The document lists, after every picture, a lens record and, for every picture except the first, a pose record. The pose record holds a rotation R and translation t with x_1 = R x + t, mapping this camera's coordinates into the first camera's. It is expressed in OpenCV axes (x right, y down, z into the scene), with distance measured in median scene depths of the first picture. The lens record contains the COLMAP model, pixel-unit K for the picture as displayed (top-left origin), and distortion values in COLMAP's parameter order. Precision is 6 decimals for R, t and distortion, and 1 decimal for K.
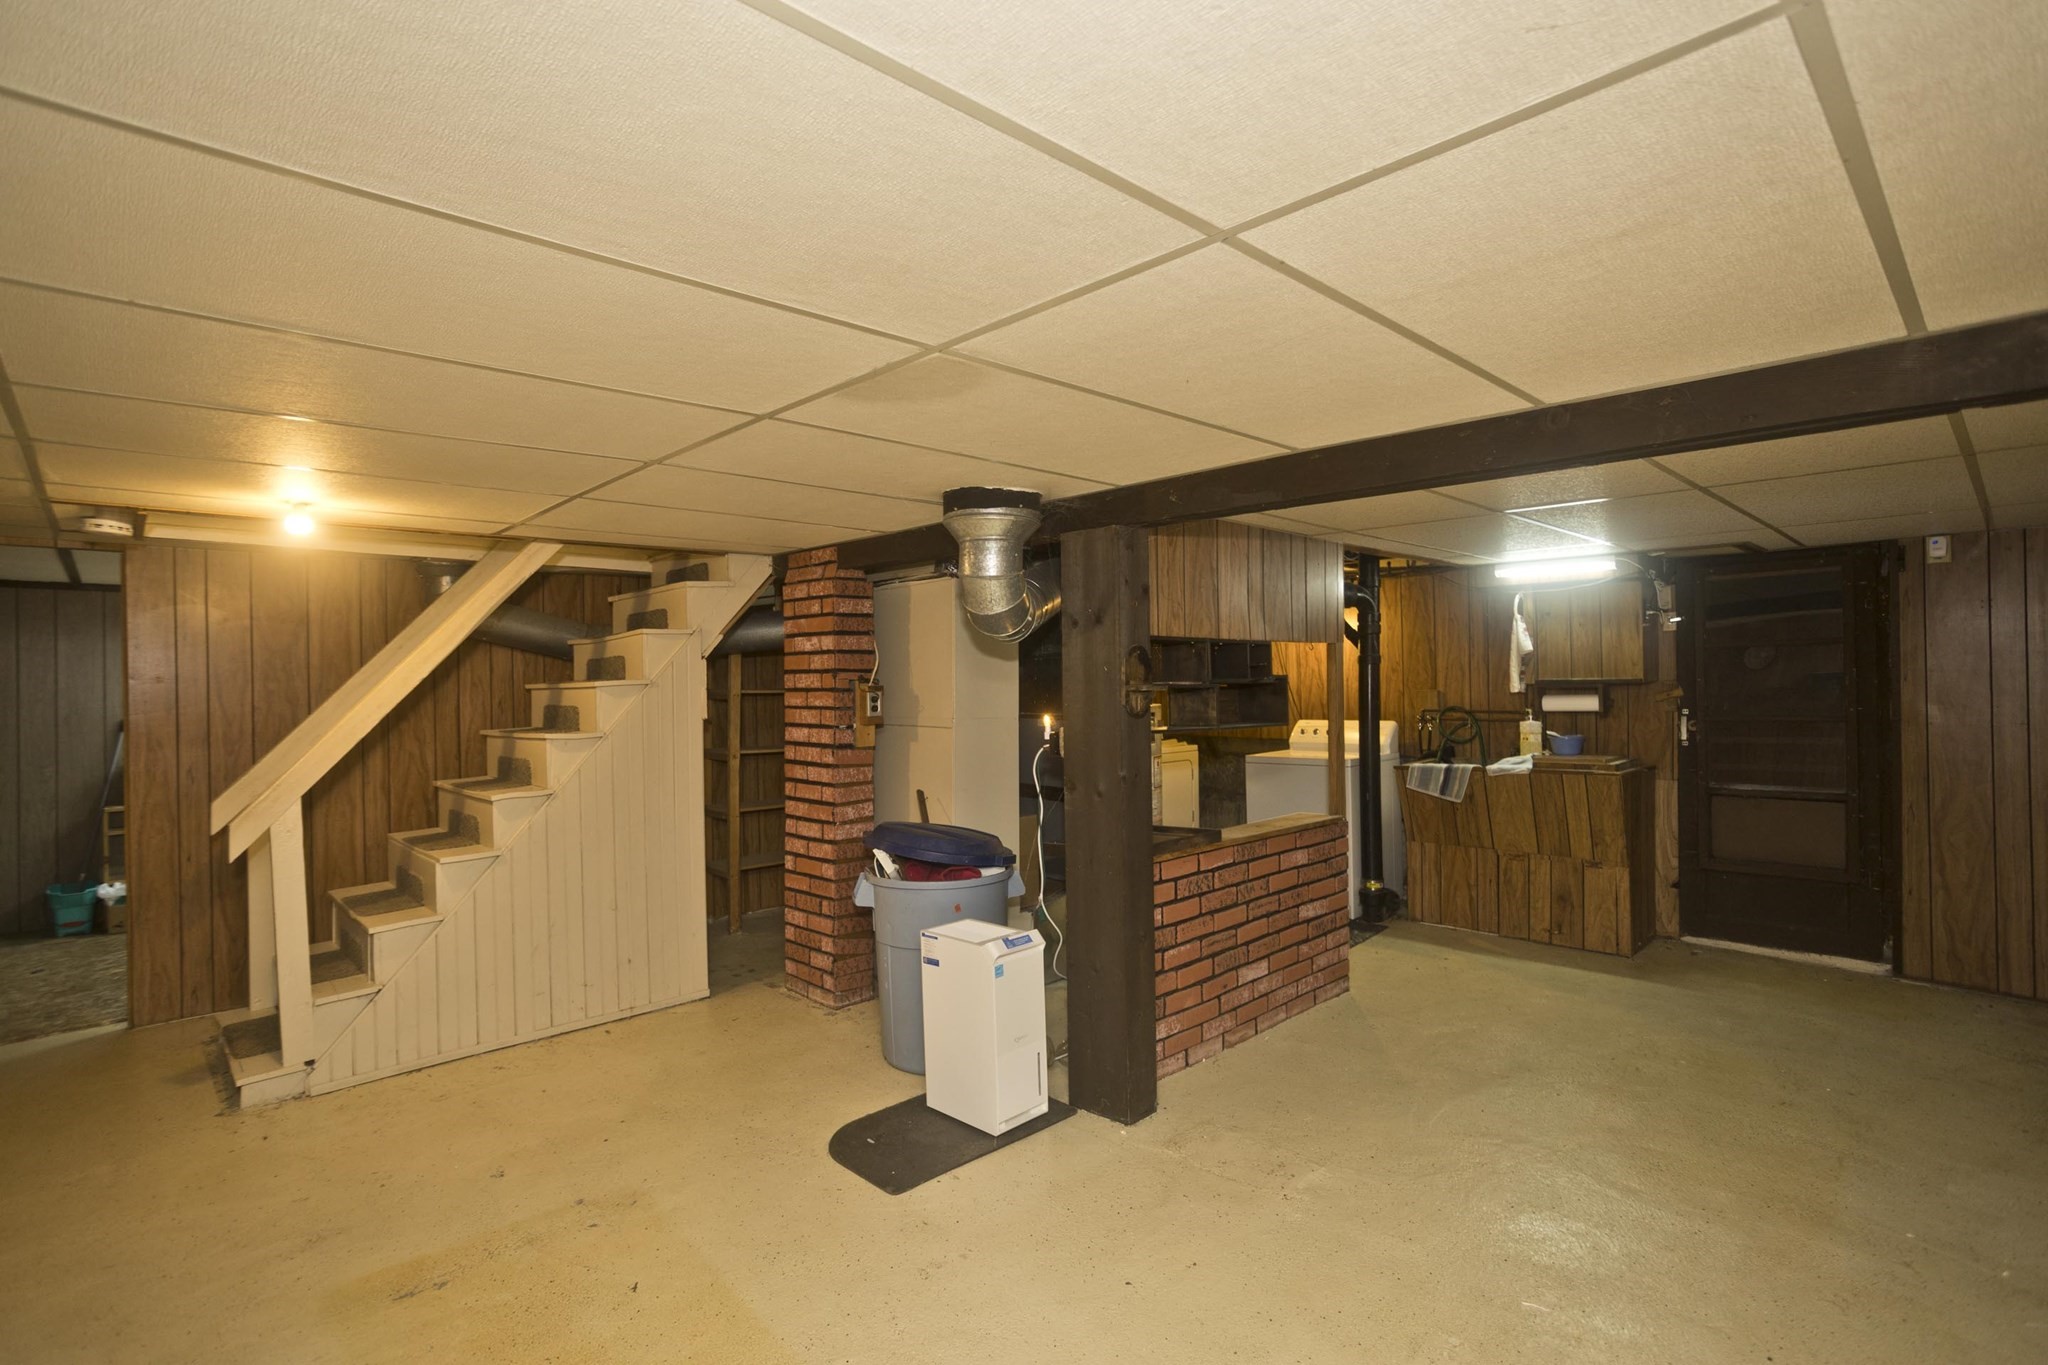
lens RADIAL K [[983.1, 0, 1035.8], [0, 983.1, 677.5], [0, 0, 1]] dist [-0.050870, 0.031247]
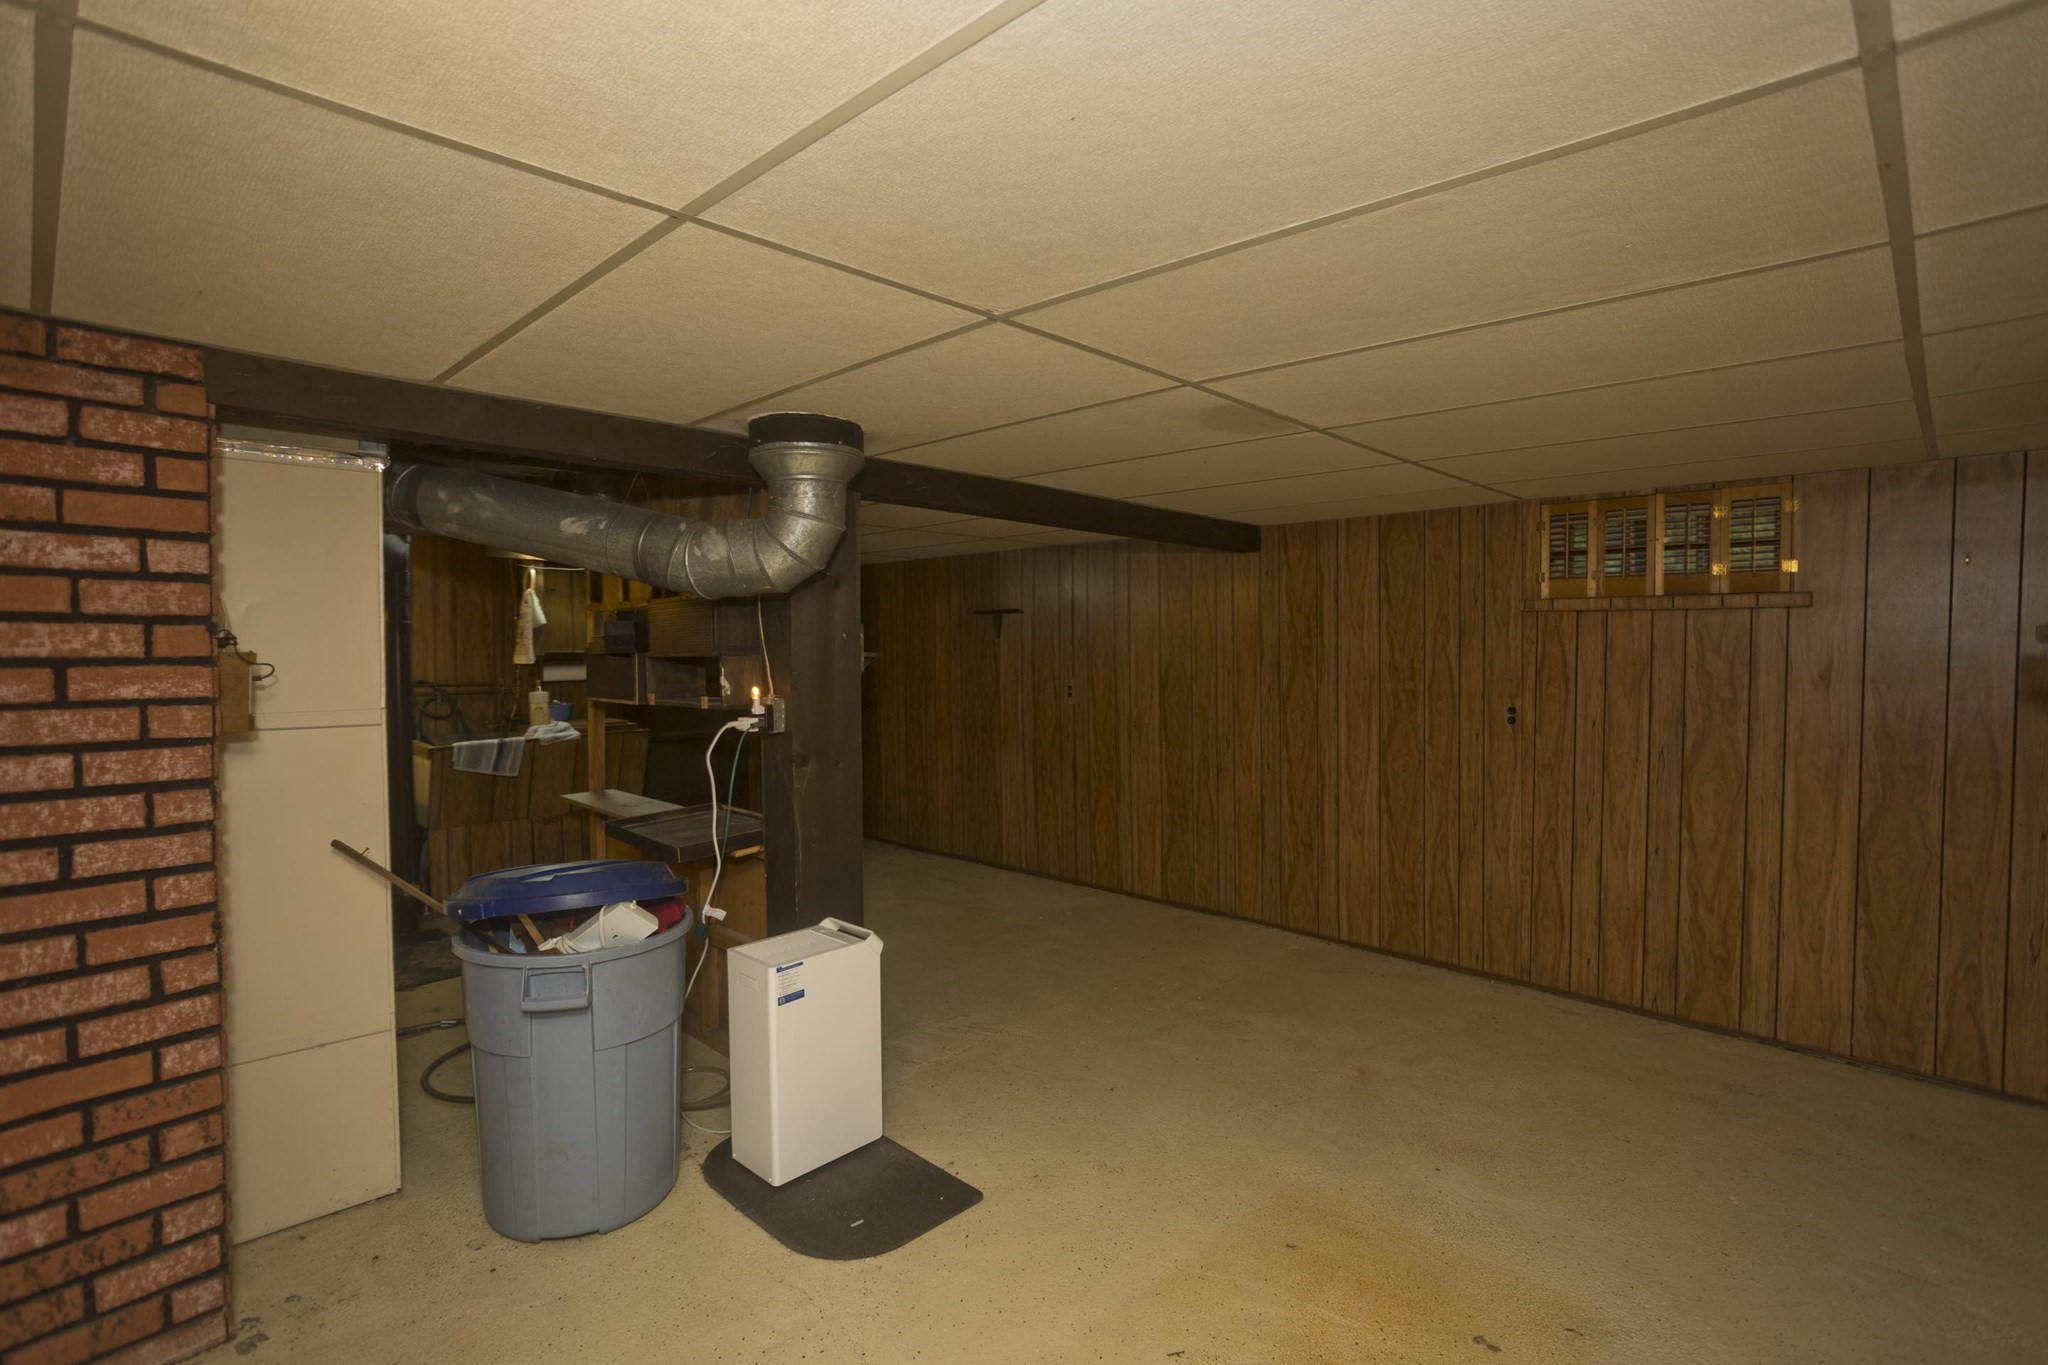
lens RADIAL K [[983.1, 0, 1035.8], [0, 983.1, 677.5], [0, 0, 1]] dist [-0.050870, 0.031247]
pose [[-0.043958, -0.019490, 0.998843, -0.658585], [-0.003172, 0.999807, 0.019369, 0.009988], [-0.999028, -0.002316, -0.044011, 0.609747]]
